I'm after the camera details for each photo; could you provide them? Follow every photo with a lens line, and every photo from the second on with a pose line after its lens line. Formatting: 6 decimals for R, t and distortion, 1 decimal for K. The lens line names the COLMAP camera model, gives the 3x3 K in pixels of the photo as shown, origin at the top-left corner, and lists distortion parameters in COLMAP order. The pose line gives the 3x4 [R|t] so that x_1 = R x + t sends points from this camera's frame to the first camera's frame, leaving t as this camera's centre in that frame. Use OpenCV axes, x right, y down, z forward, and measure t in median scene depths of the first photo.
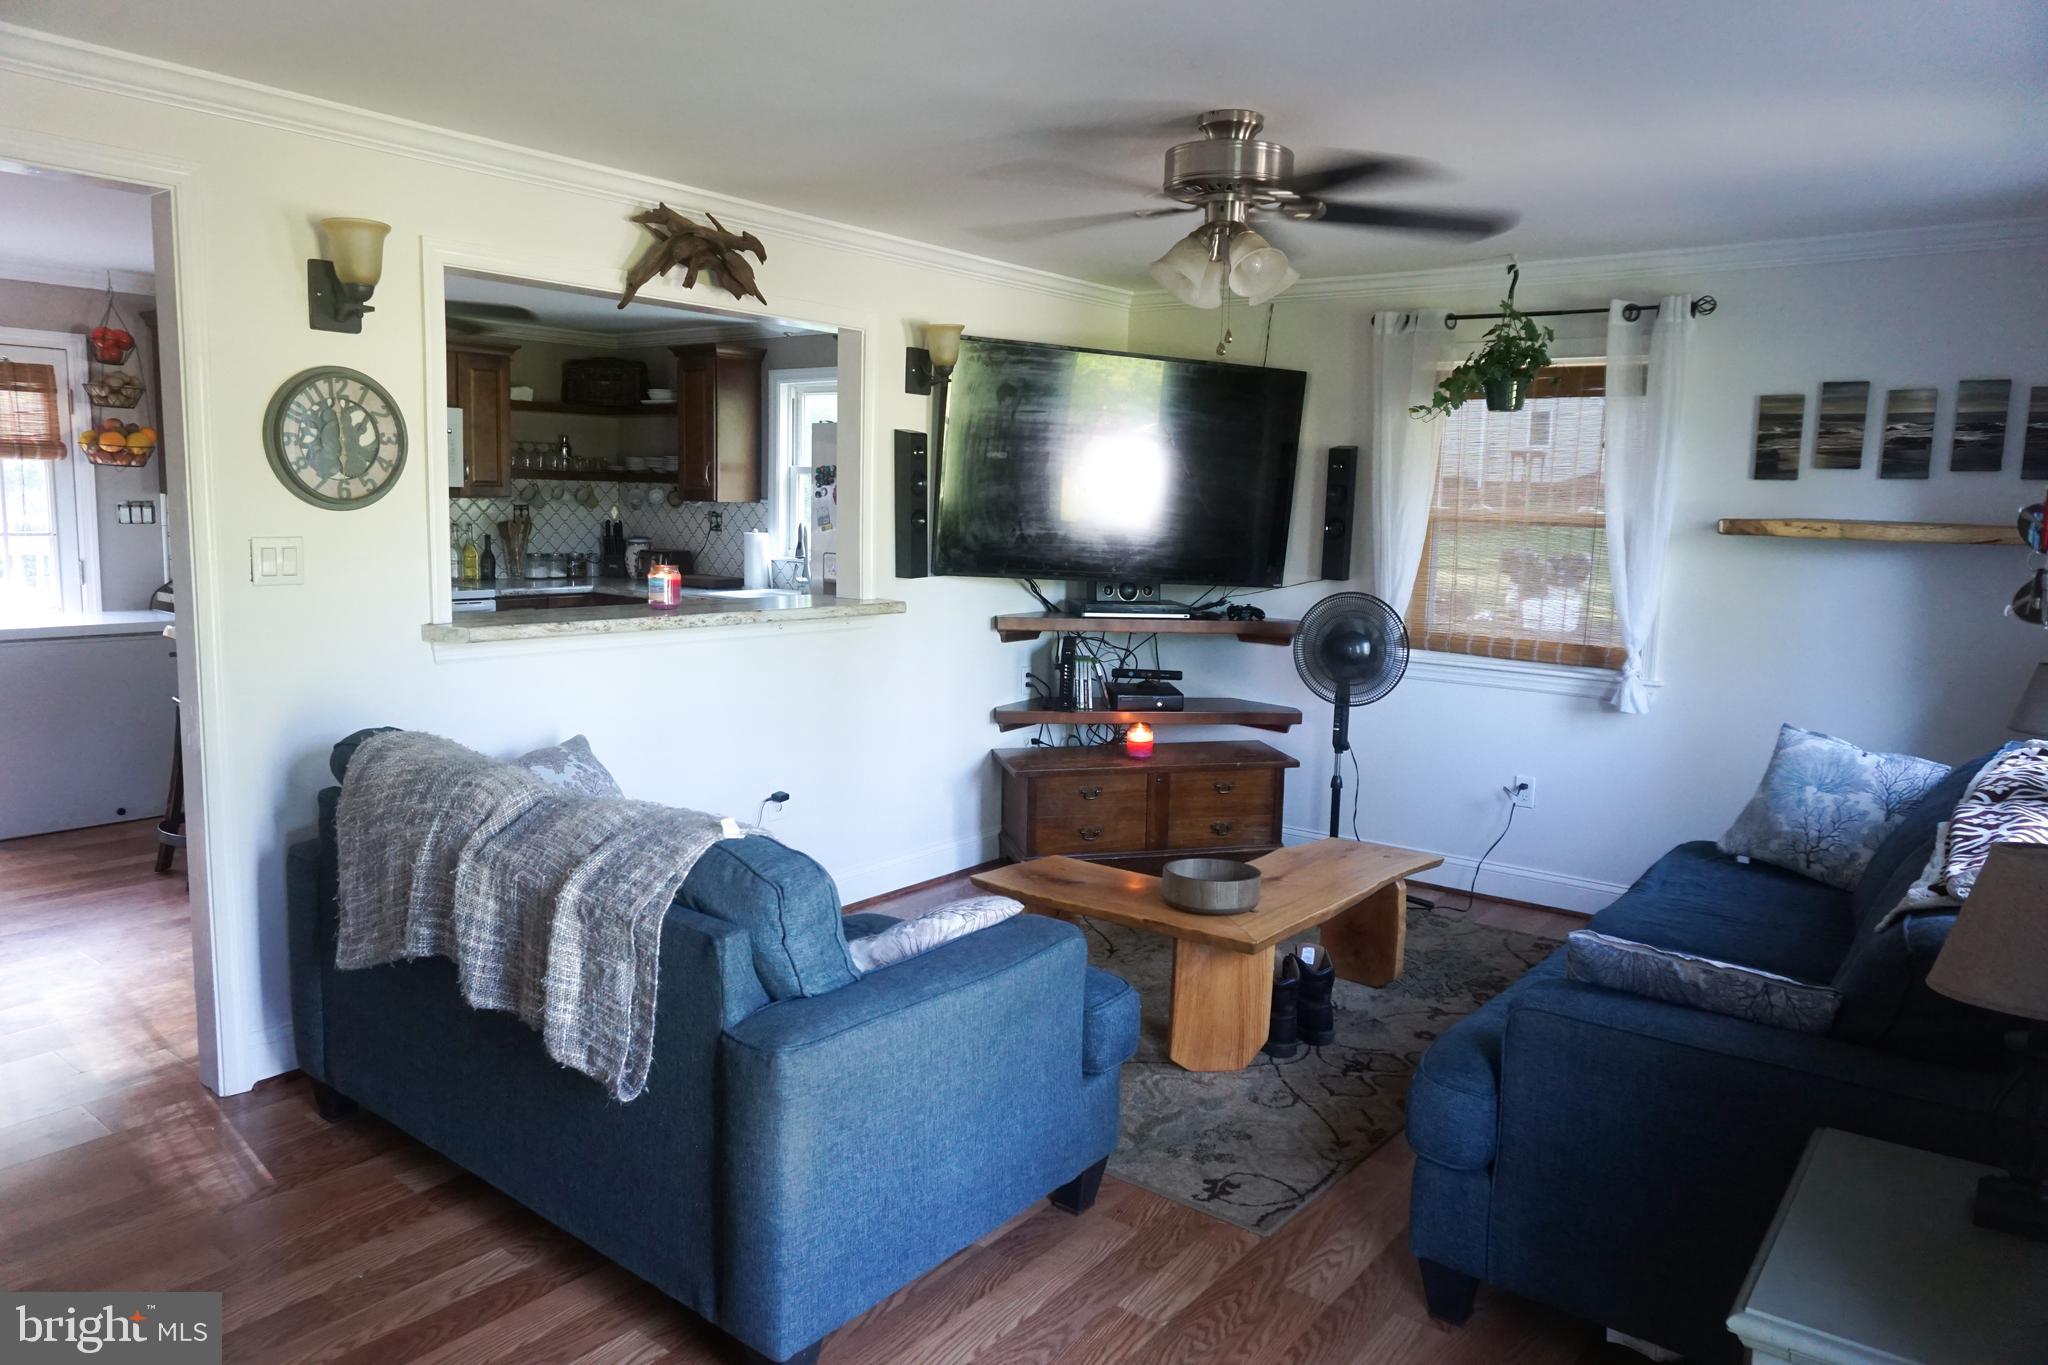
lens RADIAL K [[1378.2, 0, 1034.3], [0, 1378.2, 683.0], [0, 0, 1]] dist [-0.052634, 0.034817]
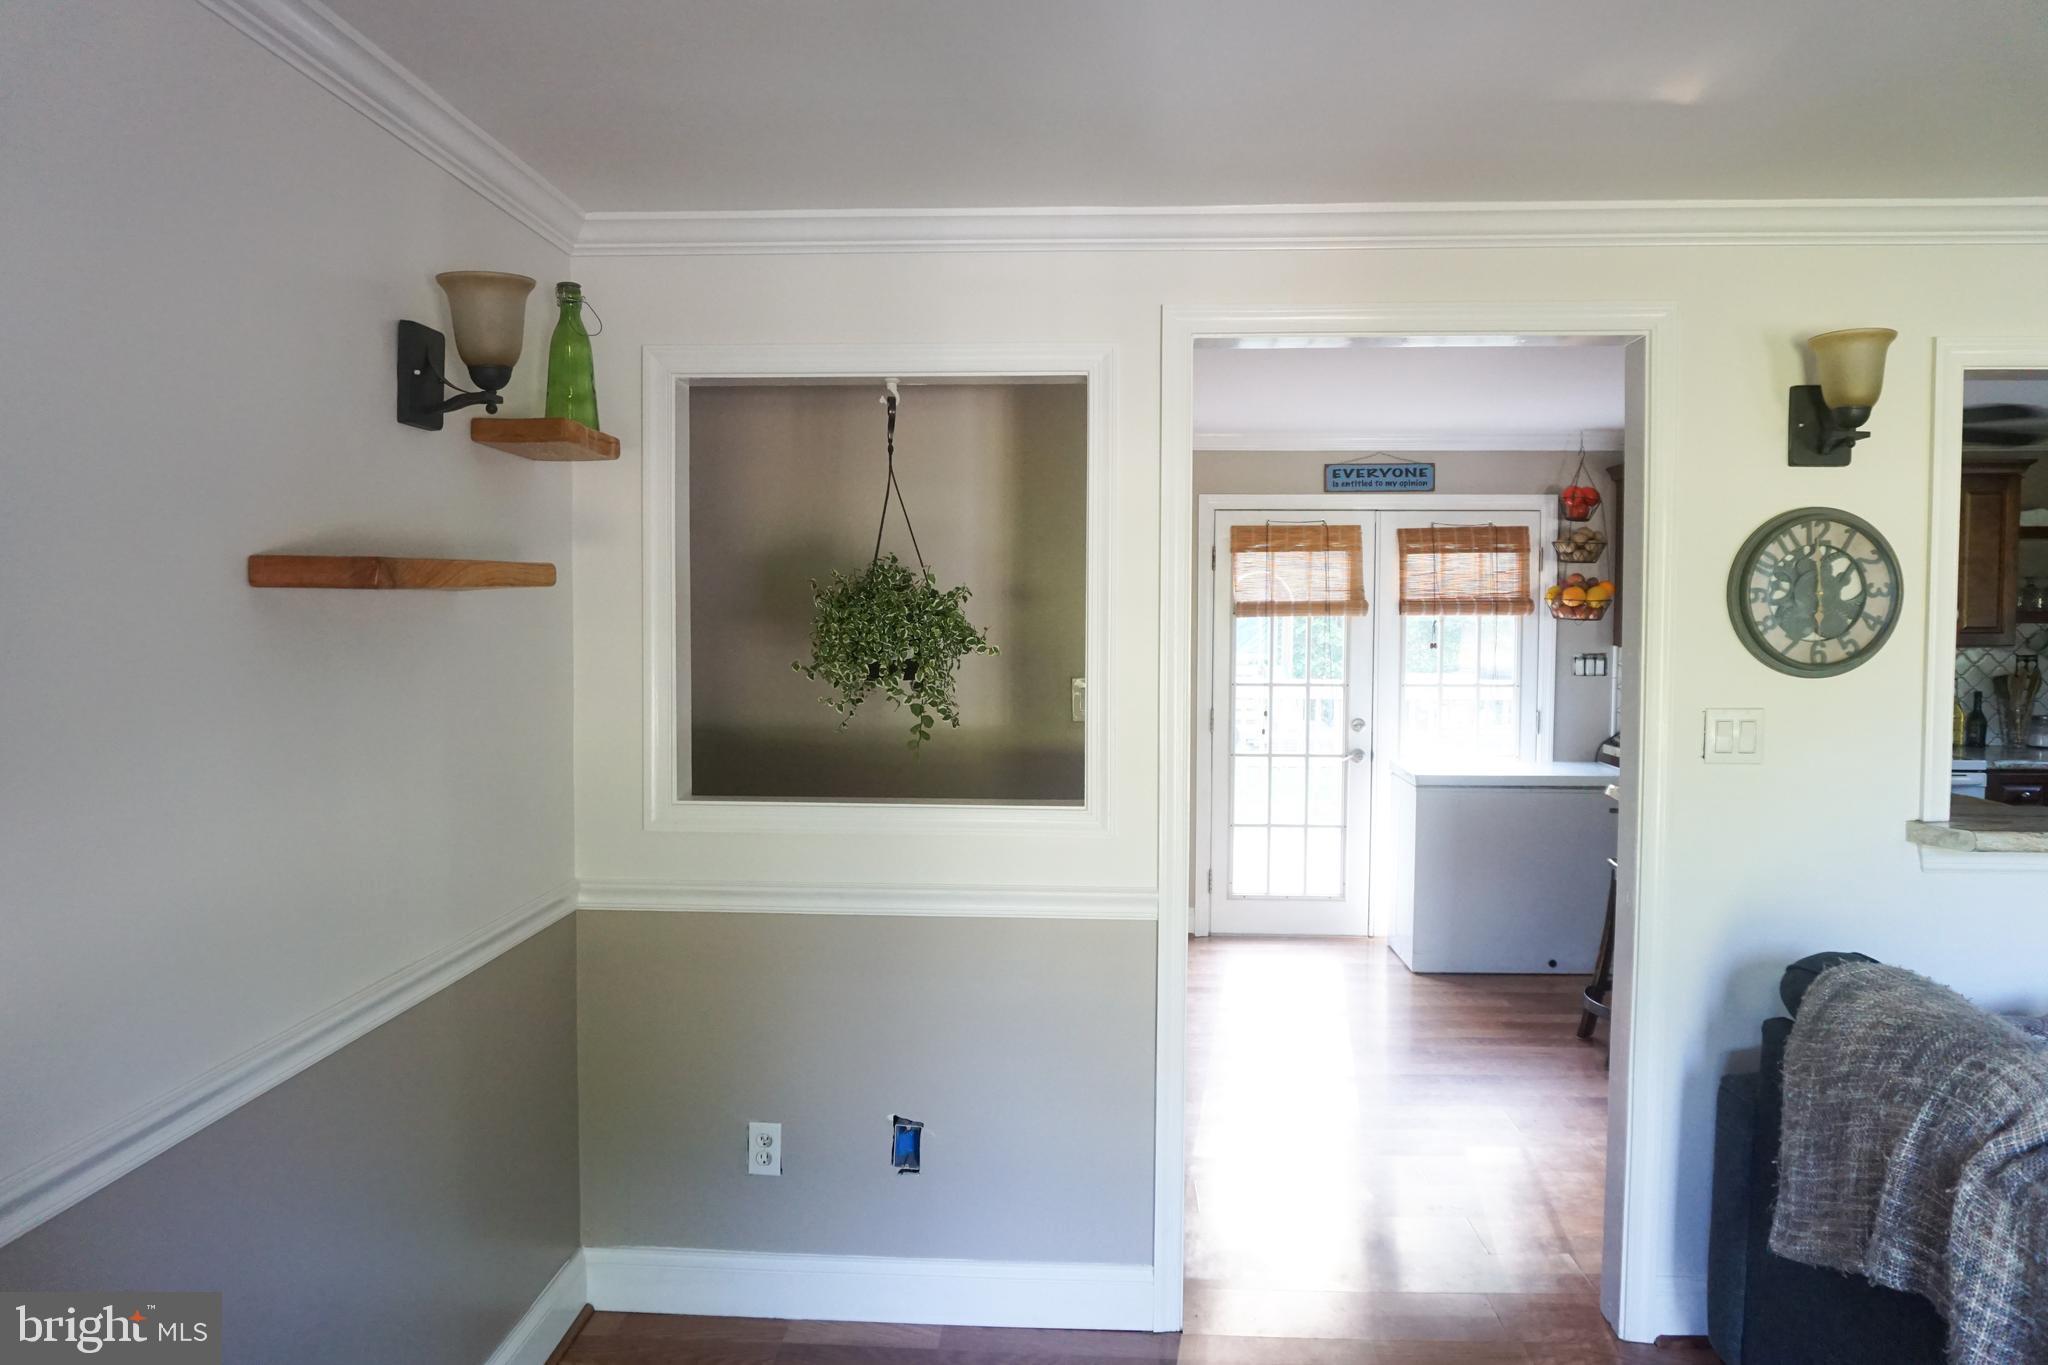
lens RADIAL K [[1378.2, 0, 1020.6], [0, 1378.2, 683.0], [0, 0, 1]] dist [-0.052634, 0.034817]
pose [[0.559674, 0.015764, -0.828563, -0.086680], [-0.096937, 0.994201, -0.046563, -0.035912], [0.823024, 0.106379, 0.557957, 0.130127]]
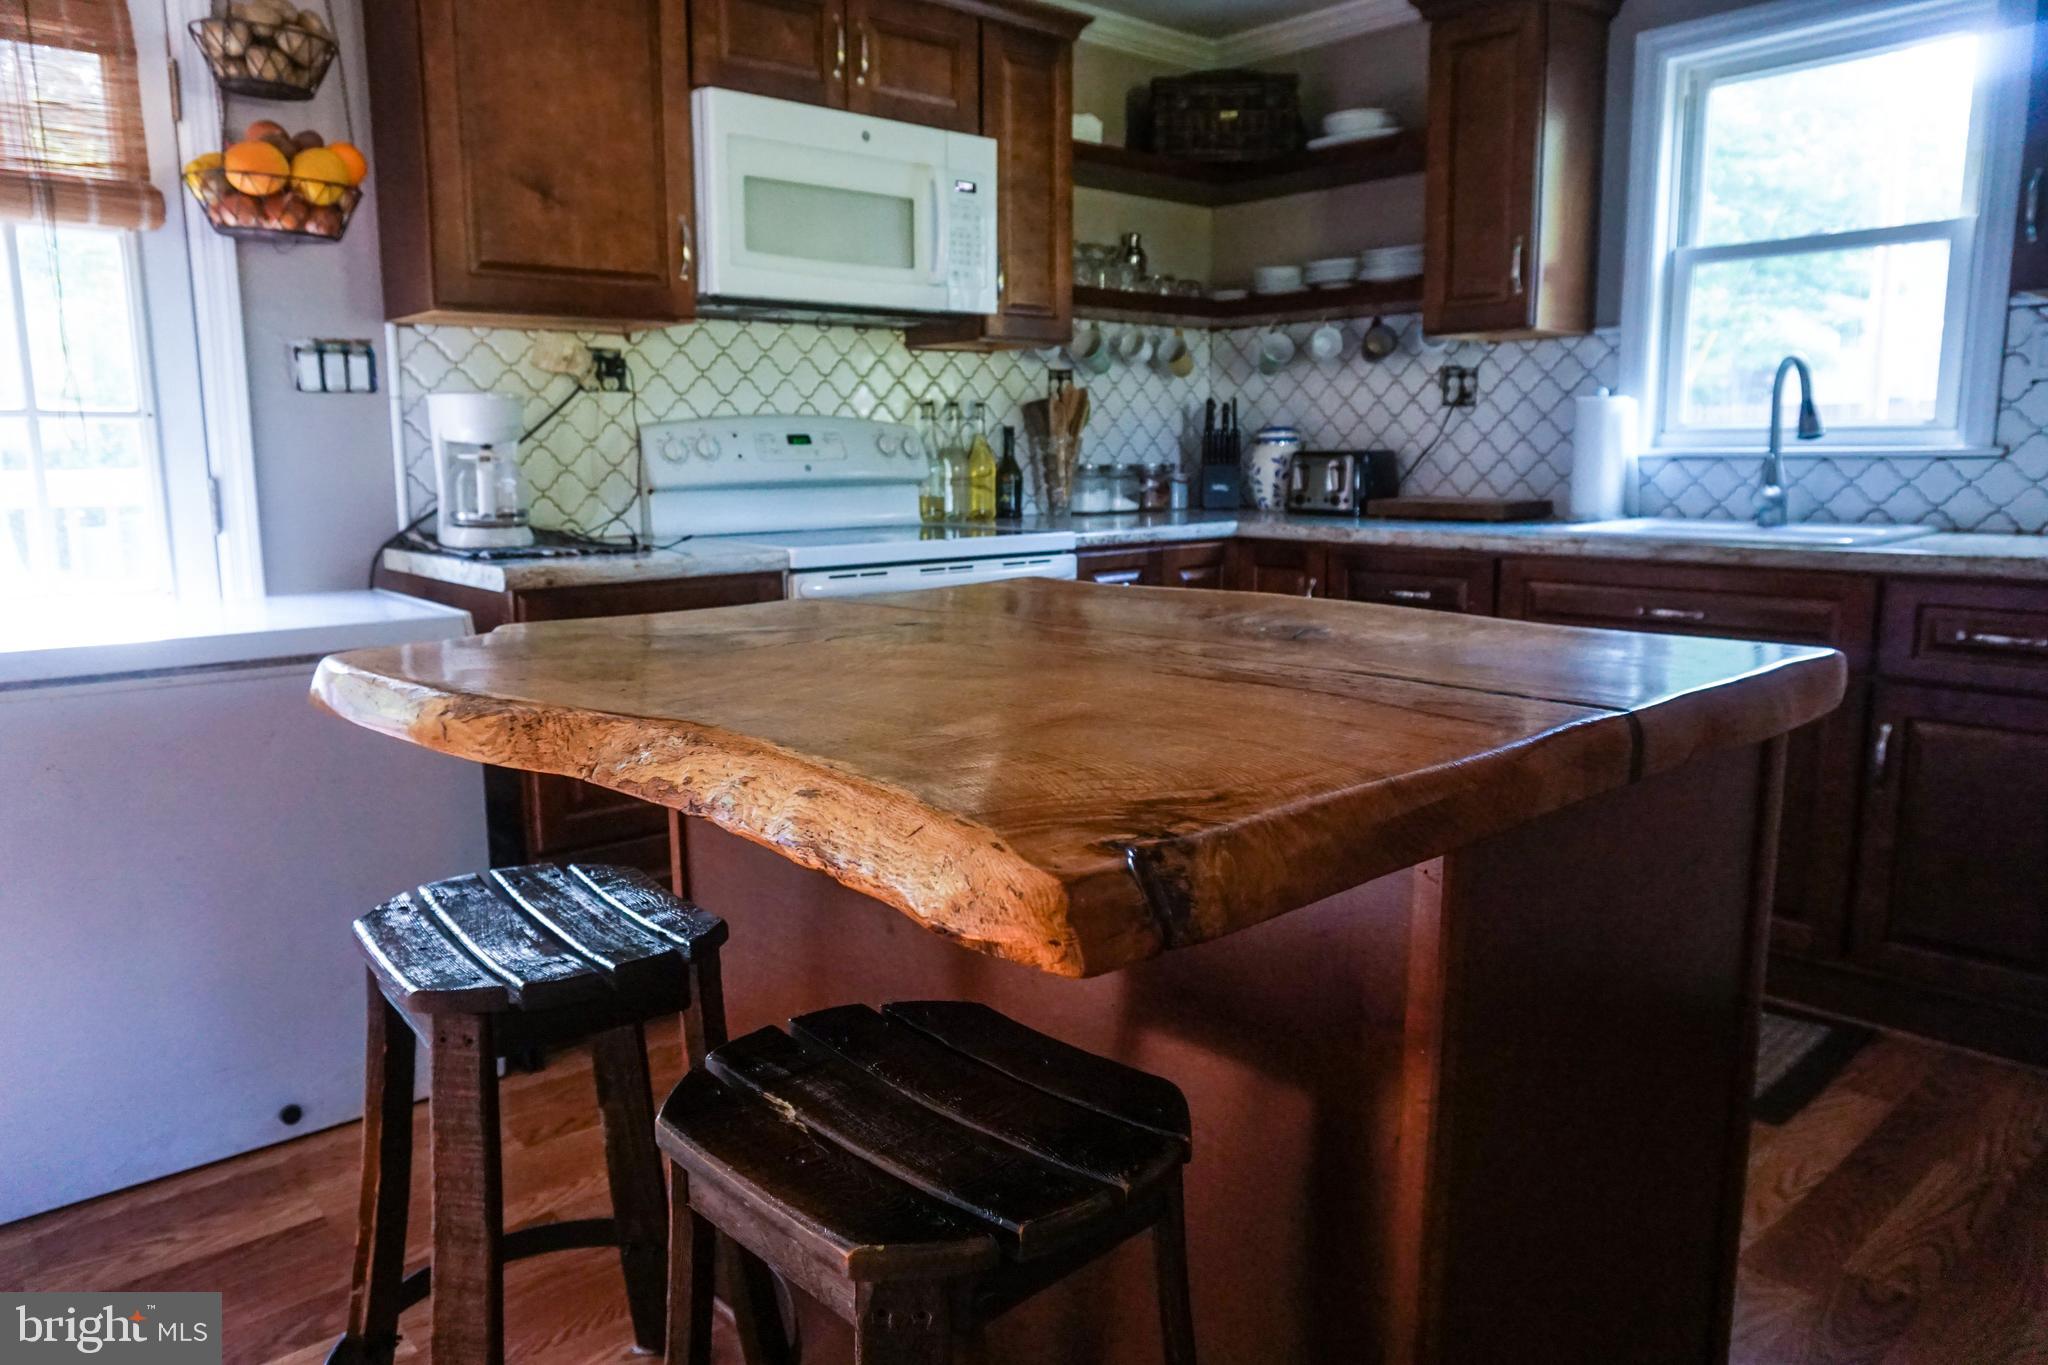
lens RADIAL K [[1378.2, 0, 1017.4], [0, 1378.2, 677.8], [0, 0, 1]] dist [-0.052634, 0.034817]
pose [[0.980956, -0.004238, -0.194185, -0.545457], [0.009166, 0.999658, 0.024488, -0.051926], [0.194015, -0.025801, 0.980659, 0.917860]]
